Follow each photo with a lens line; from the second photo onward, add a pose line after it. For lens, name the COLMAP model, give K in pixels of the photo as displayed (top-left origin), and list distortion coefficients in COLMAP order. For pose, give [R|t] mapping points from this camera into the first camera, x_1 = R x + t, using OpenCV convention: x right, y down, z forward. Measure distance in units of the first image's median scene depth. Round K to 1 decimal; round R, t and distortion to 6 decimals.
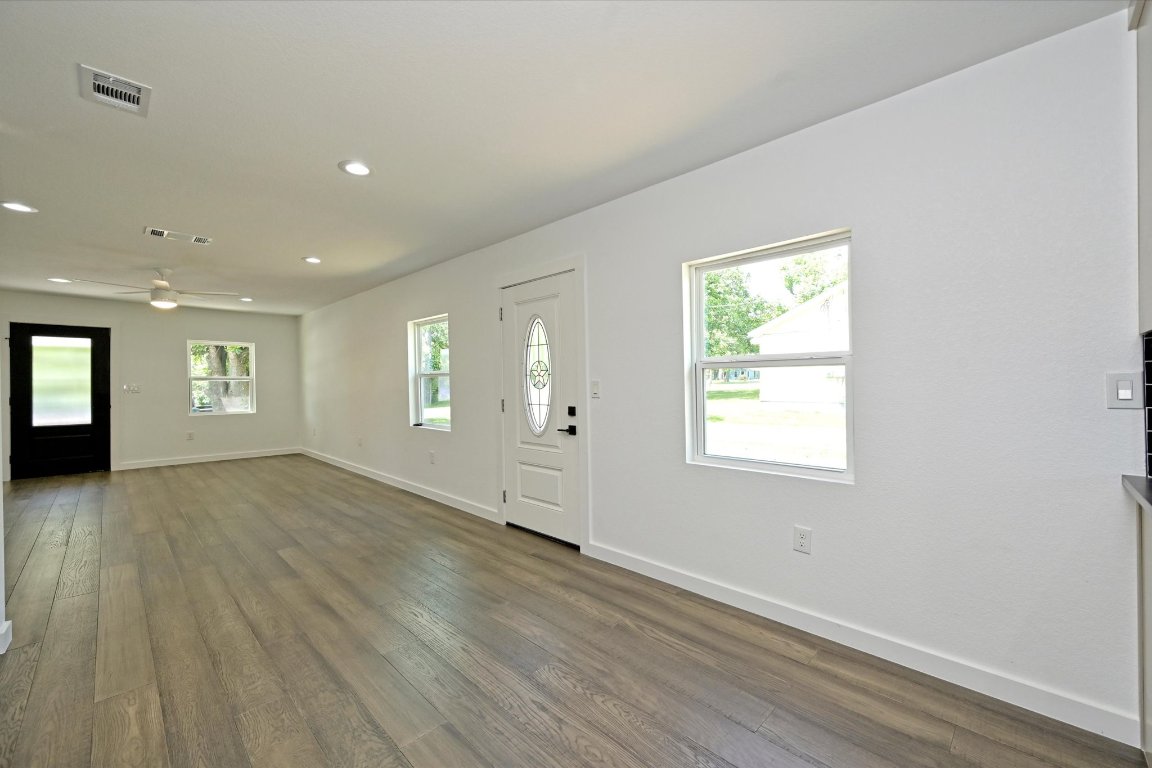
lens RADIAL K [[464.5, 0, 576.0], [0, 464.5, 384.0], [0, 0, 1]] dist [-0.000882, 0.000213]
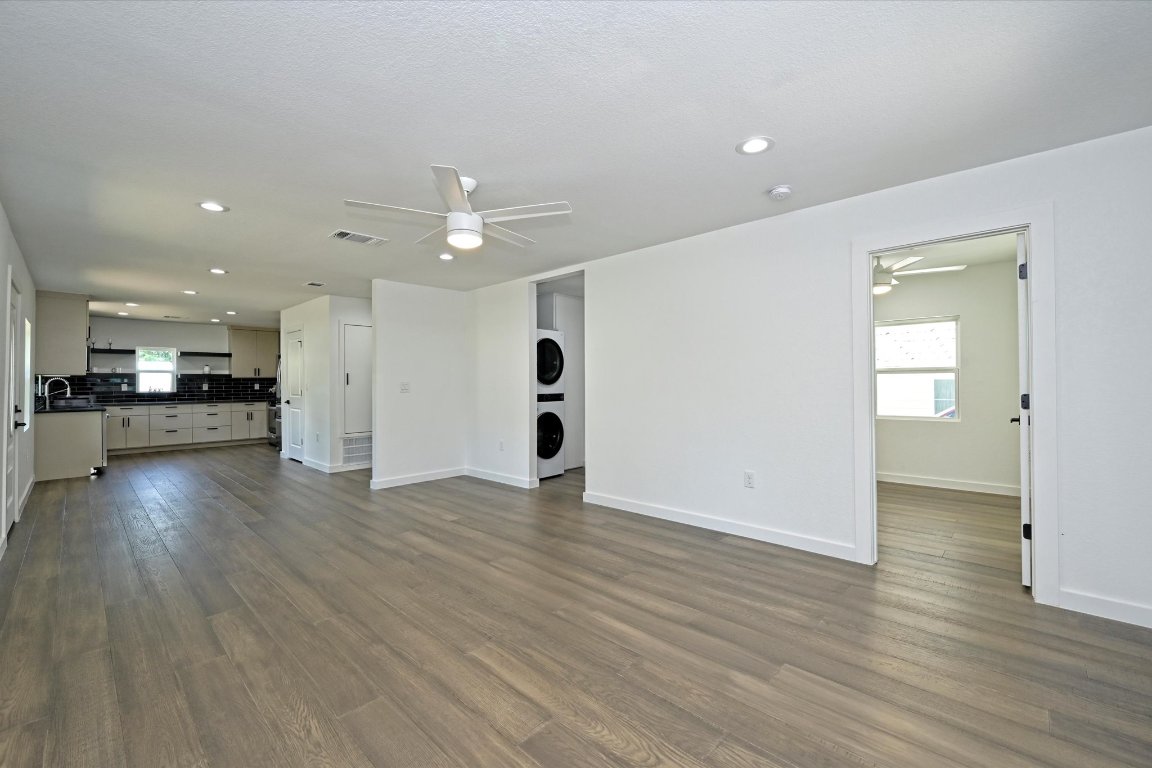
lens RADIAL K [[477.7, 0, 576.3], [0, 477.7, 381.7], [0, 0, 1]] dist [-0.000603, 0.000132]
pose [[-0.999680, 0.012183, -0.022172, -1.191291], [0.012225, 0.999924, -0.001793, 0.005919], [0.022149, -0.002063, -0.999753, 1.882730]]
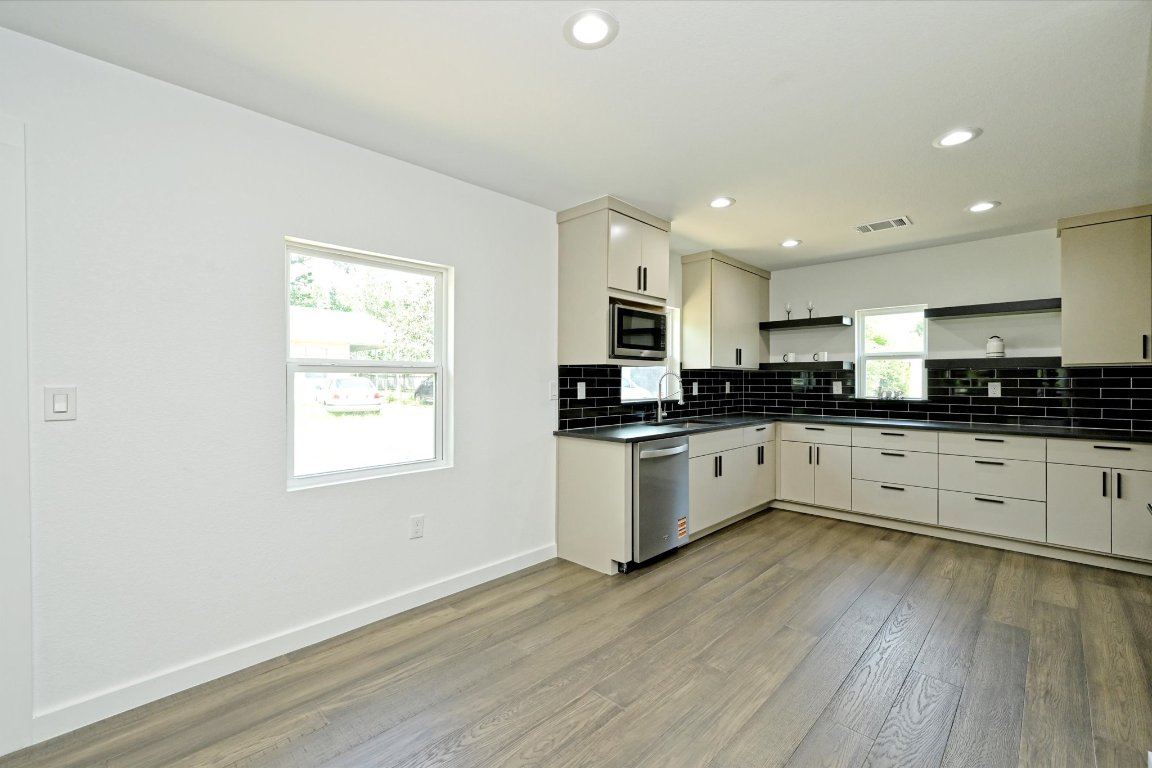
lens RADIAL K [[486.2, 0, 576.2], [0, 486.2, 381.2], [0, 0, 1]] dist [0.000192, 0.000441]
pose [[-0.008139, 0.003427, 0.999961, -0.392841], [0.000423, 0.999994, -0.003424, -0.009378], [-0.999967, 0.000395, -0.008140, 0.344476]]
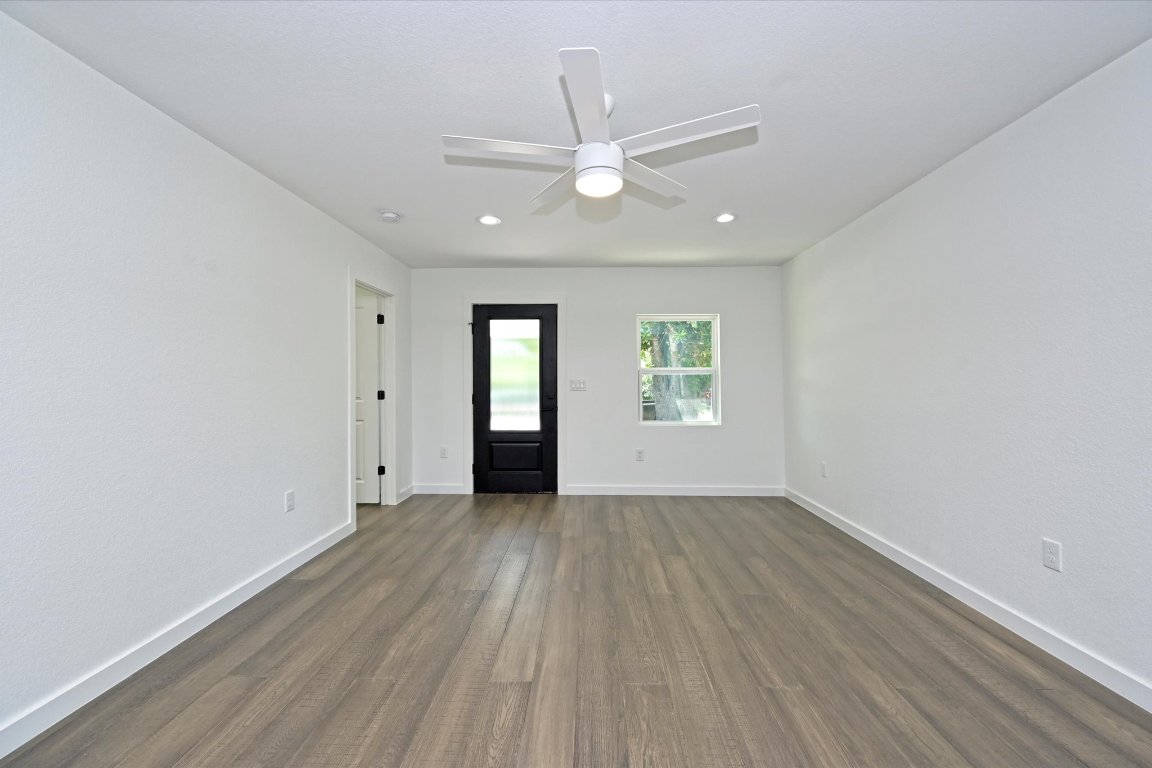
lens RADIAL K [[464.5, 0, 576.0], [0, 464.5, 384.0], [0, 0, 1]] dist [-0.000882, 0.000213]
pose [[0.683329, 0.007824, -0.730069, -0.702878], [-0.001723, 0.999957, 0.009104, 0.002708], [0.730109, -0.004963, 0.683313, 0.823581]]
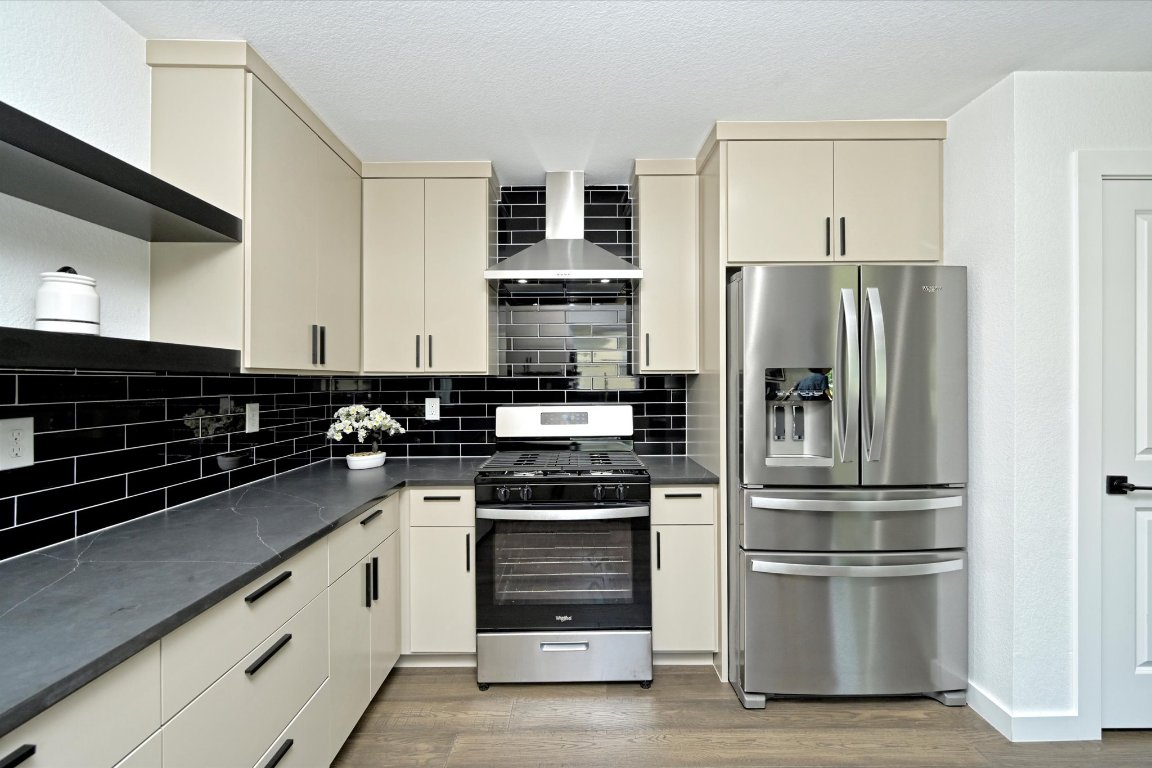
lens RADIAL K [[486.2, 0, 576.2], [0, 486.2, 381.2], [0, 0, 1]] dist [0.000192, 0.000441]
pose [[-0.708795, 0.008751, -0.705360, 0.547809], [0.011549, 0.999933, 0.000801, -0.028657], [0.705320, -0.007578, -0.708848, -0.060537]]
